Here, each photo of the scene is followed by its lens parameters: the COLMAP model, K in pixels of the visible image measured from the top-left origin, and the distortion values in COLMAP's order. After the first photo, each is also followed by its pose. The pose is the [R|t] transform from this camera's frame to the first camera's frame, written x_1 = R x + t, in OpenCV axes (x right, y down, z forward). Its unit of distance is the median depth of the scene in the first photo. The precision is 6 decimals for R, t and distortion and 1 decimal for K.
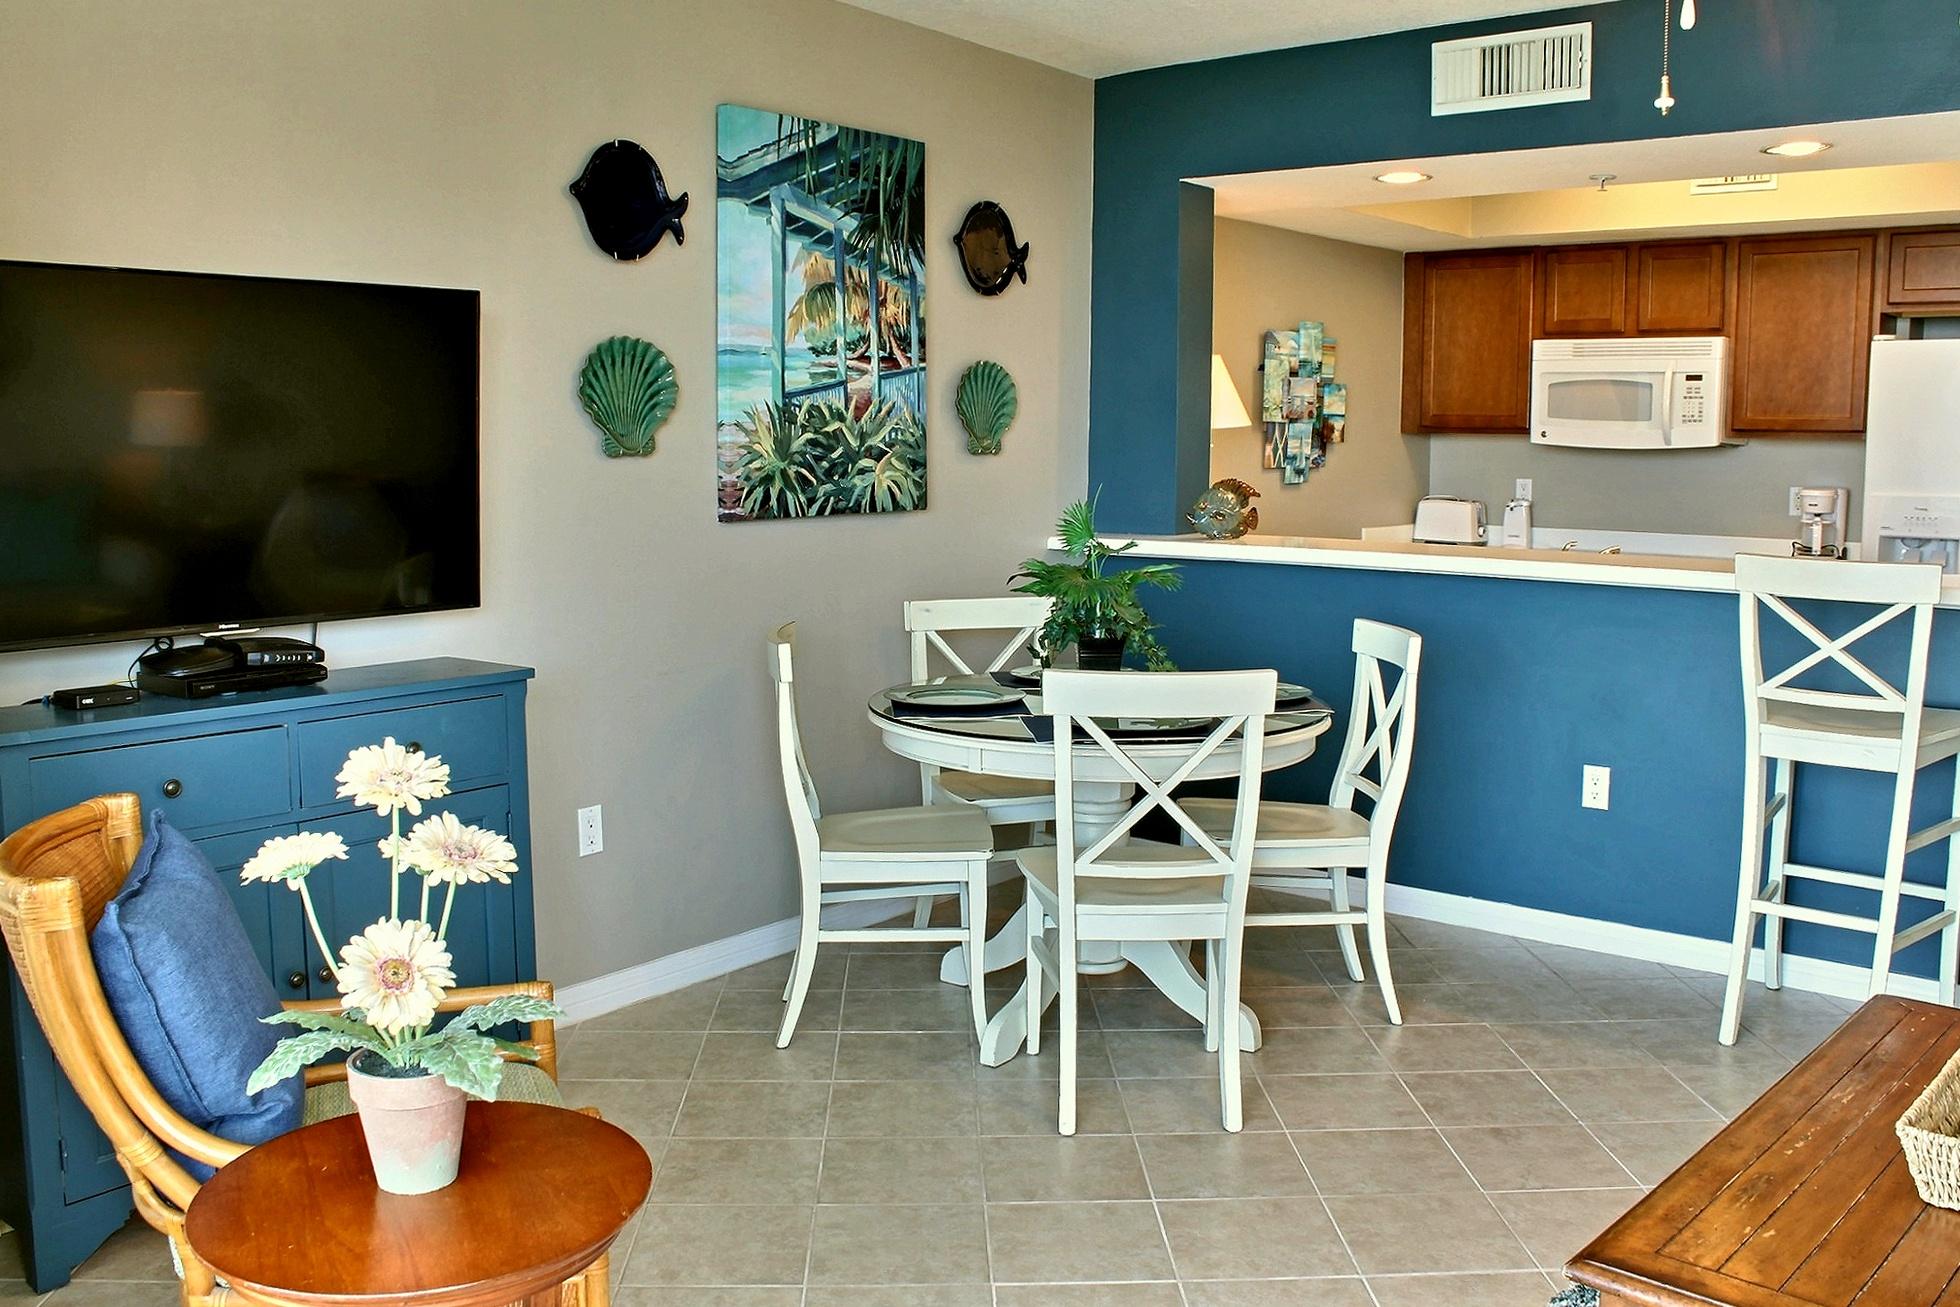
lens RADIAL K [[1730.2, 0, 980.0], [0, 1730.2, 653.5], [0, 0, 1]] dist [-0.177043, 0.157311]
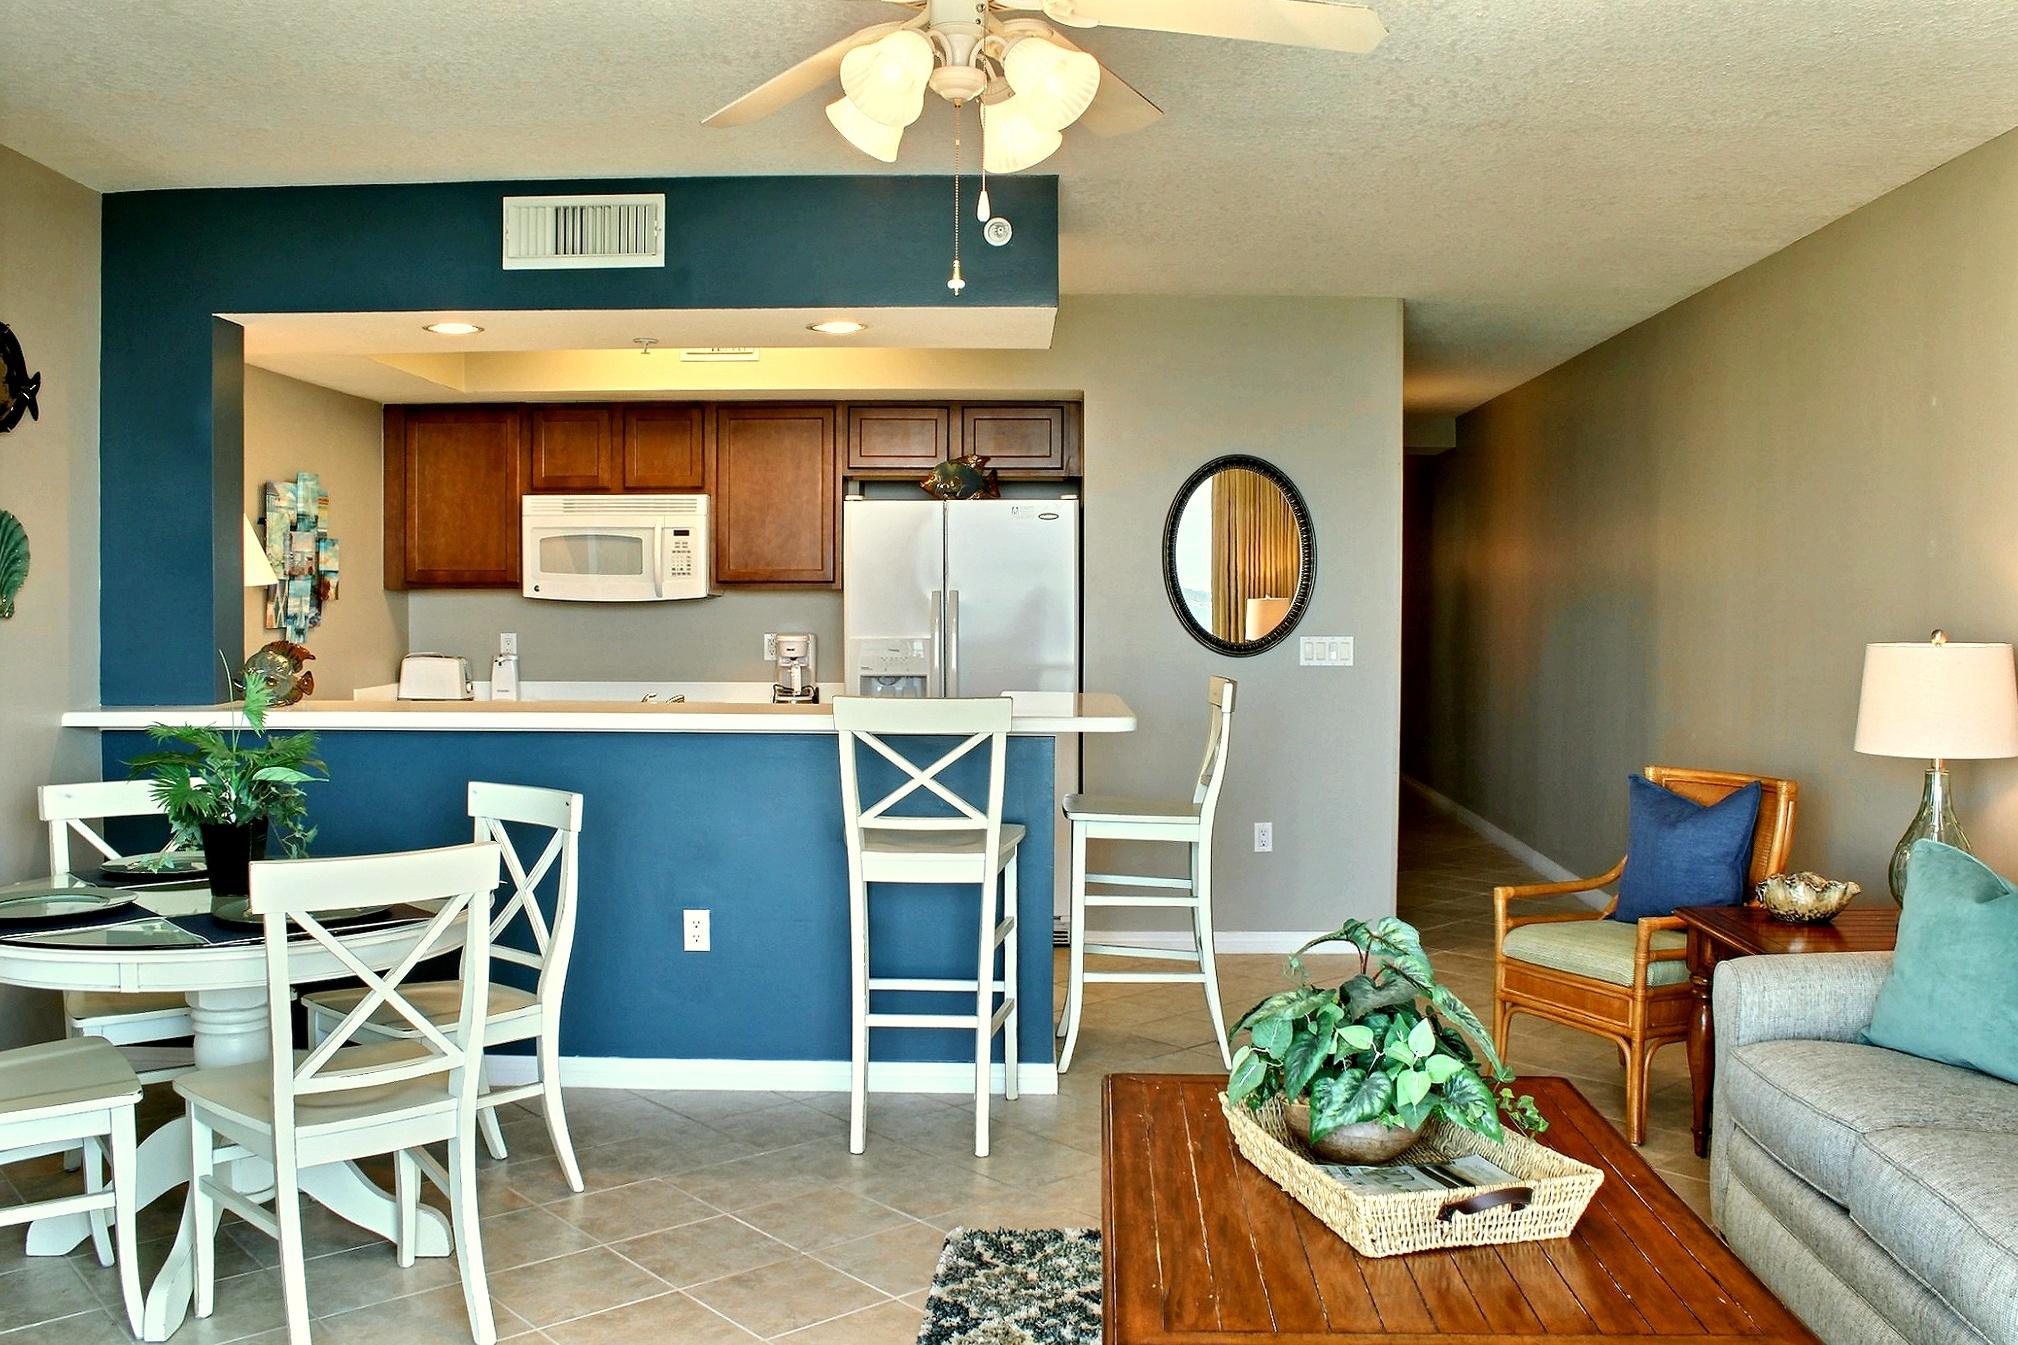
lens RADIAL K [[1725.0, 0, 1008.9], [0, 1725.0, 667.7], [0, 0, 1]] dist [-0.176117, 0.135024]
pose [[0.761441, -0.028839, 0.647593, -0.123431], [0.081882, 0.995287, -0.051955, -0.007741], [-0.643043, 0.092587, 0.760213, 0.060943]]
